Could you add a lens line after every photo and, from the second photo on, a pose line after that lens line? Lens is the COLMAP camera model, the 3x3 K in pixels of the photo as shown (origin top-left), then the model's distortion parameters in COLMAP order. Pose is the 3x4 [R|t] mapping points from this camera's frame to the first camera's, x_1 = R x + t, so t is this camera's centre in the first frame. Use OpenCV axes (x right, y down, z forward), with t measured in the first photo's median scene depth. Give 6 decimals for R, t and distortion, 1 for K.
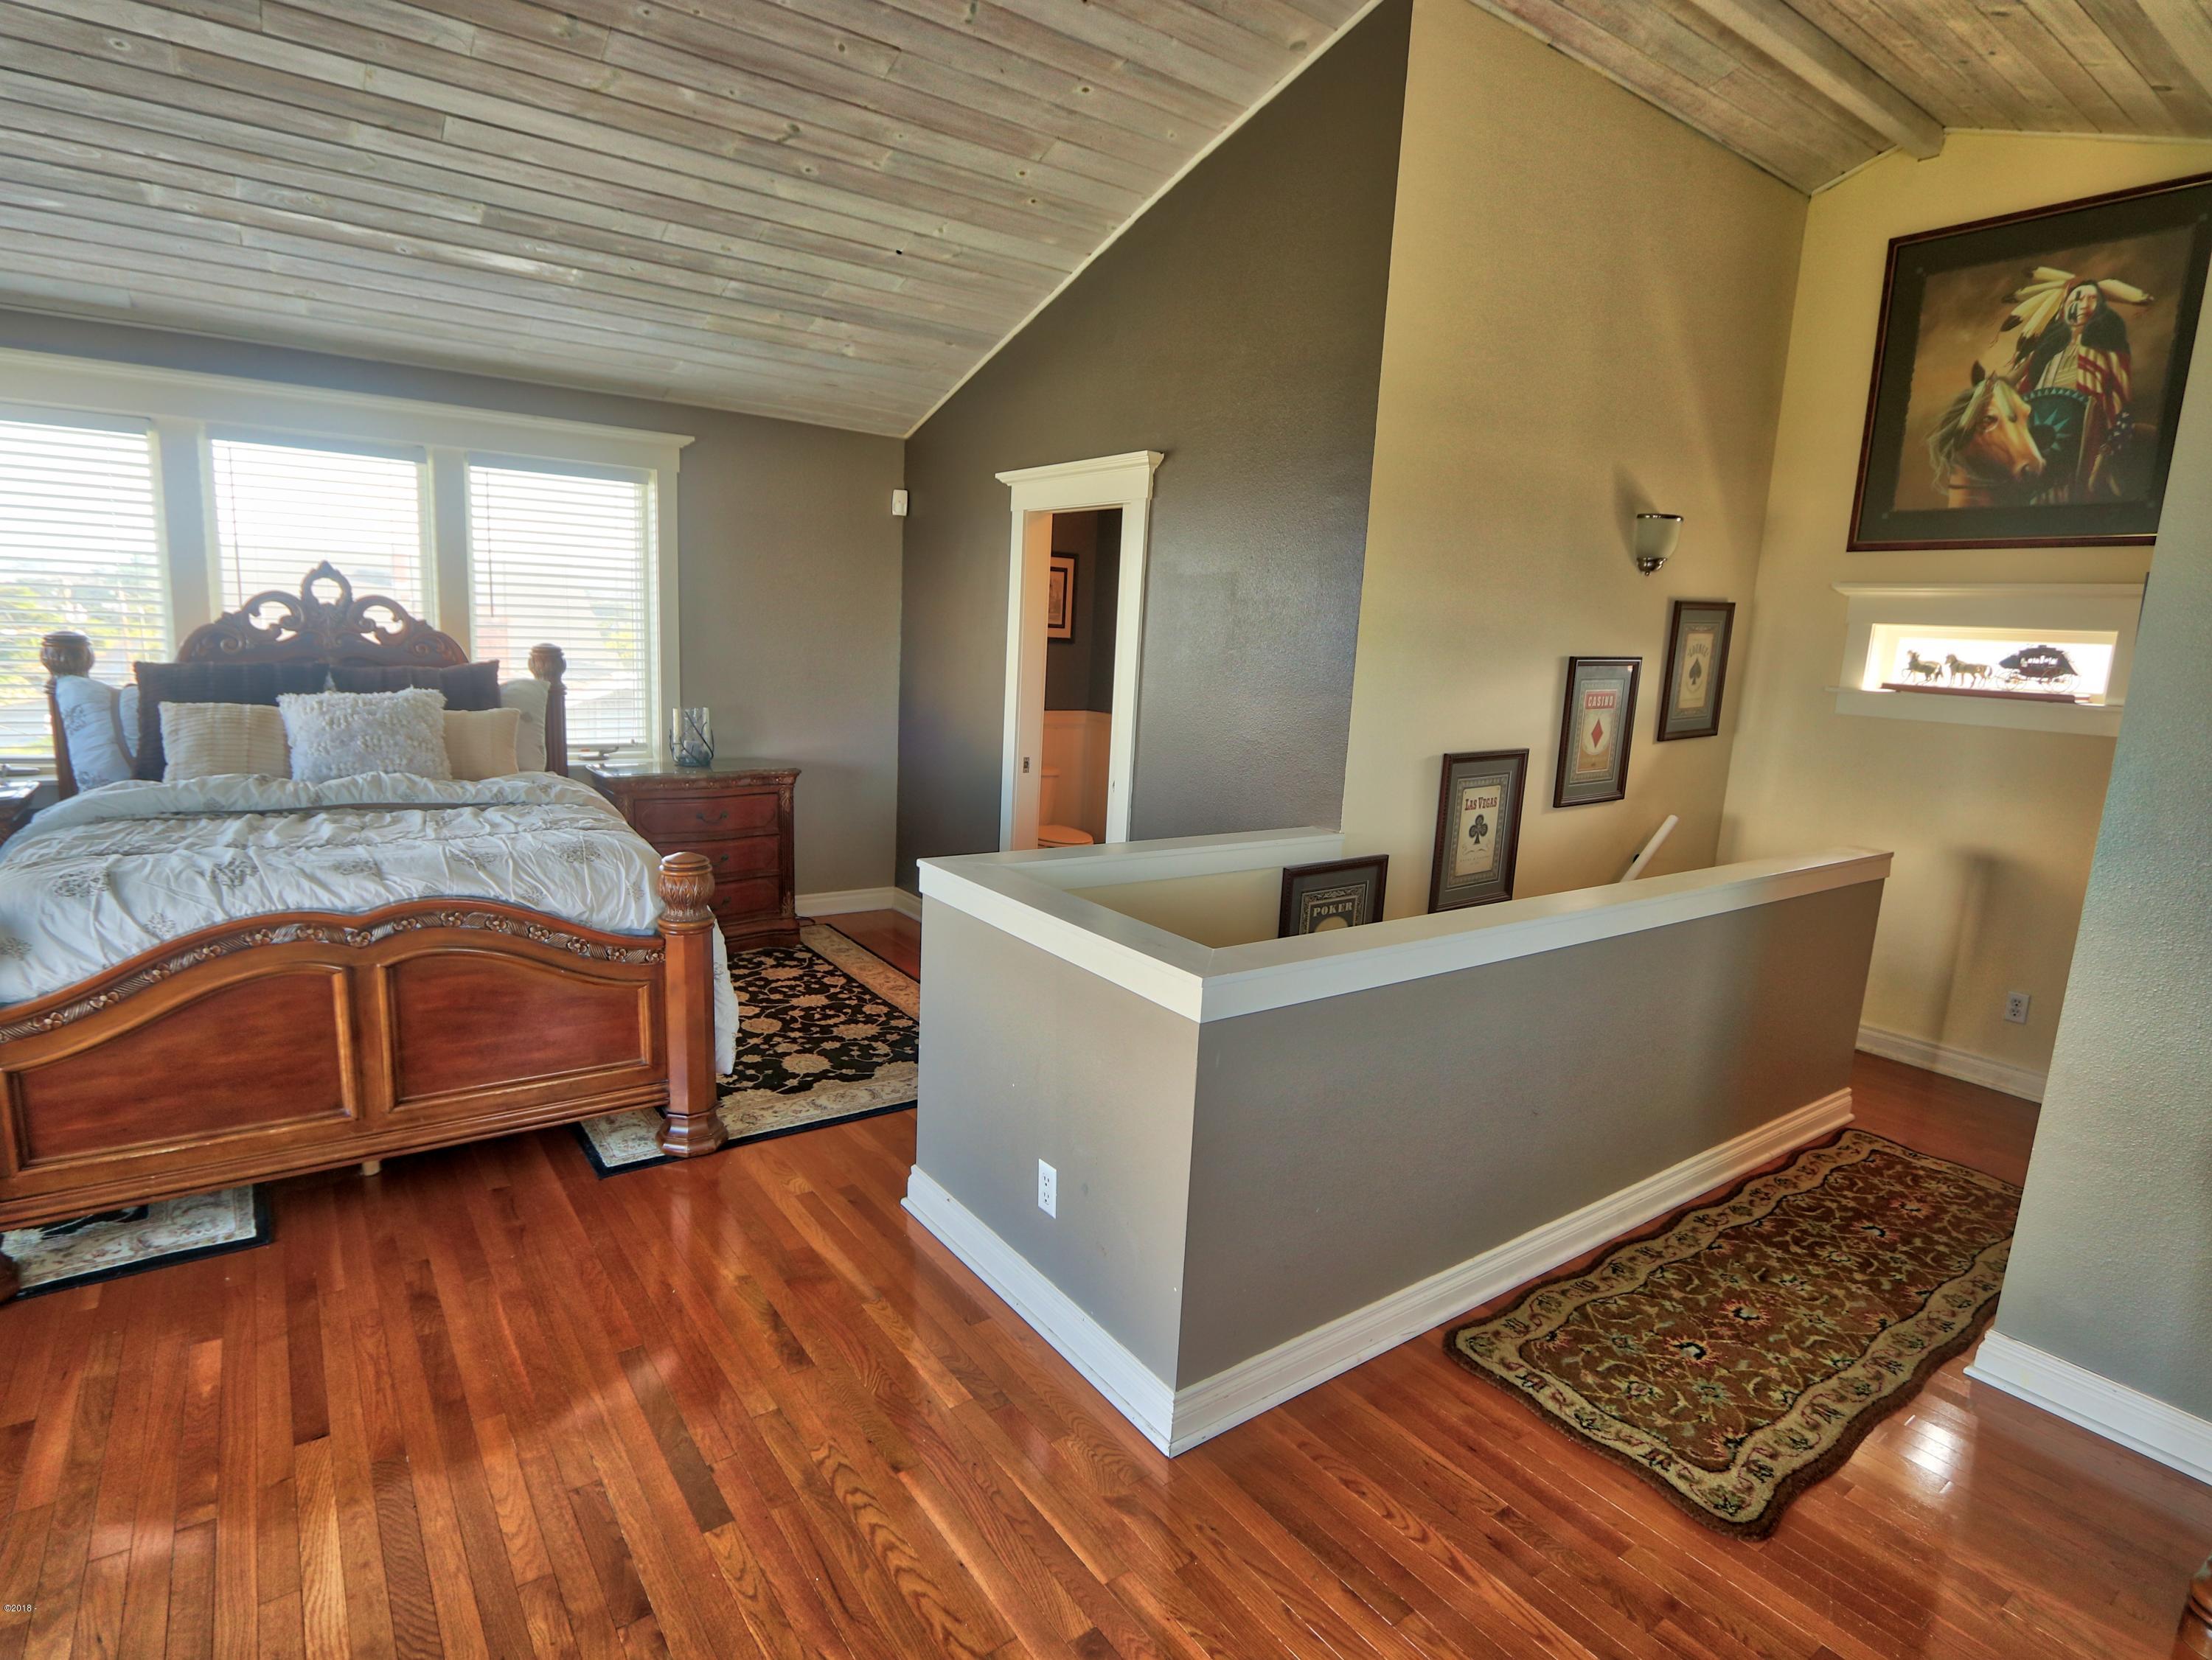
lens RADIAL K [[1152.9, 0, 1089.3], [0, 1152.9, 830.1], [0, 0, 1]] dist [-0.016816, 0.002296]
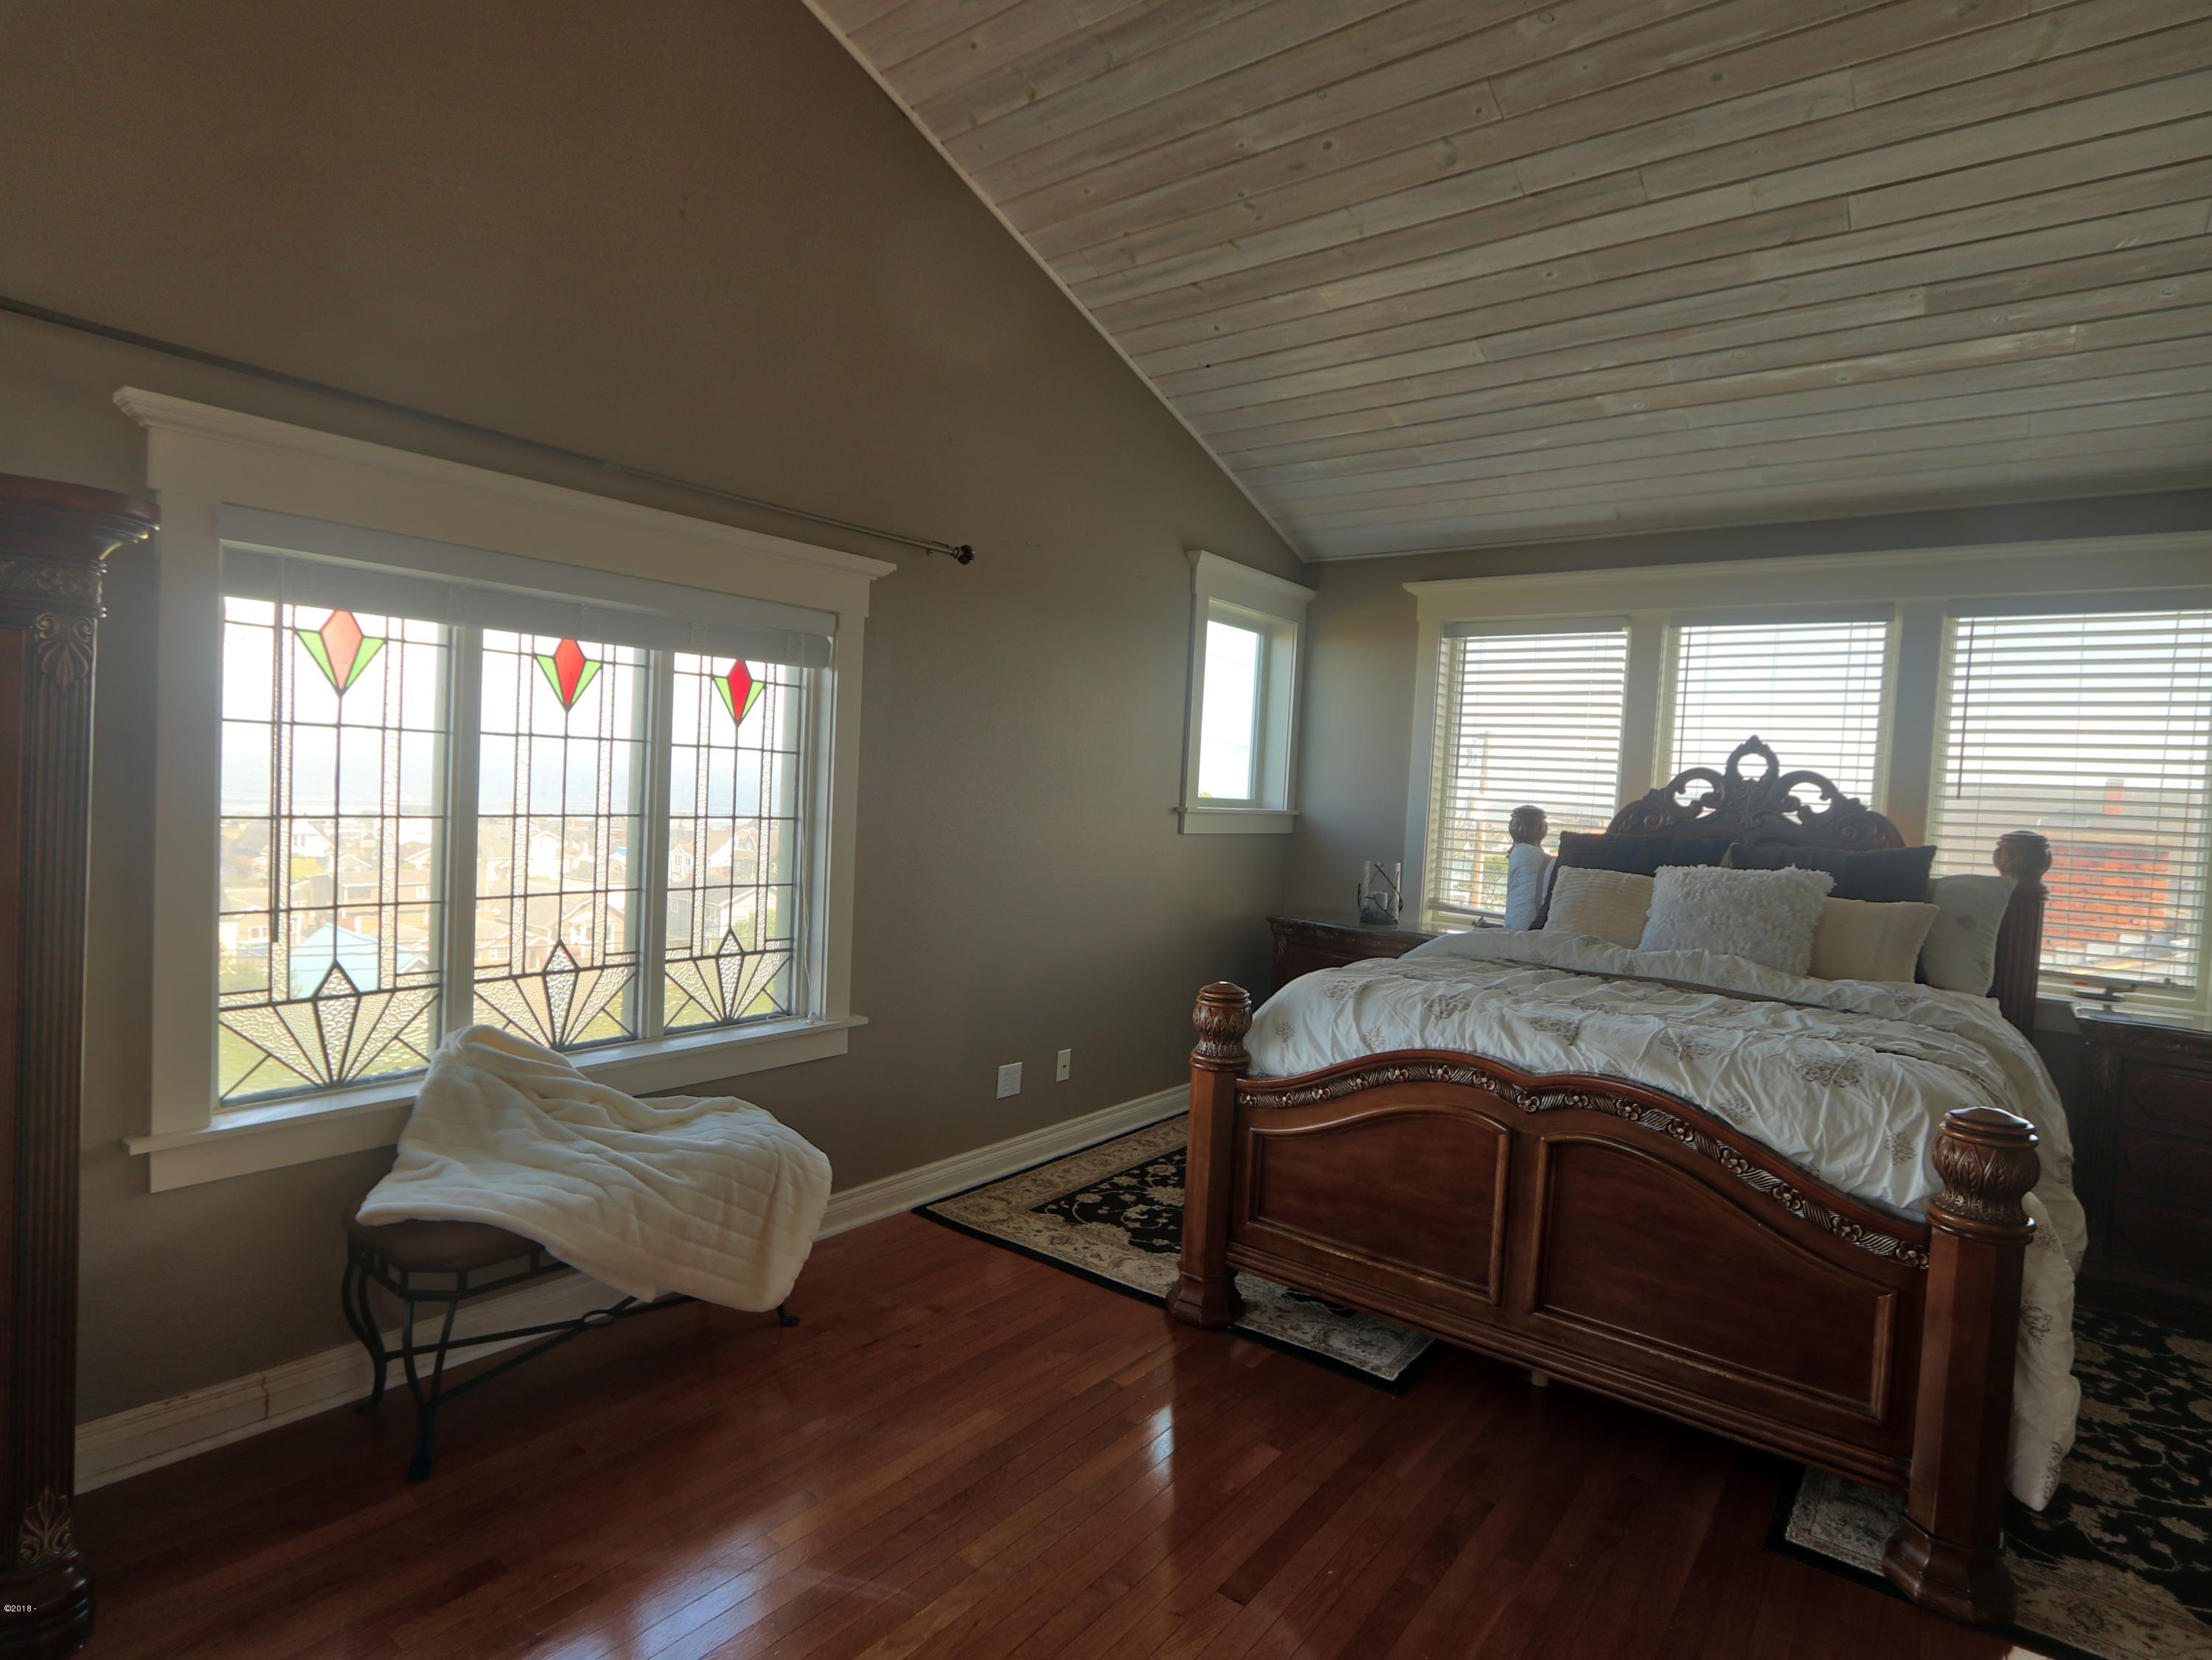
lens RADIAL K [[1152.9, 0, 1089.3], [0, 1152.9, 830.1], [0, 0, 1]] dist [-0.016816, 0.002296]
pose [[0.284784, 0.004758, -0.958580, 0.104321], [-0.206646, 0.976781, -0.056544, 0.008014], [0.936053, 0.214189, 0.279155, 0.336799]]
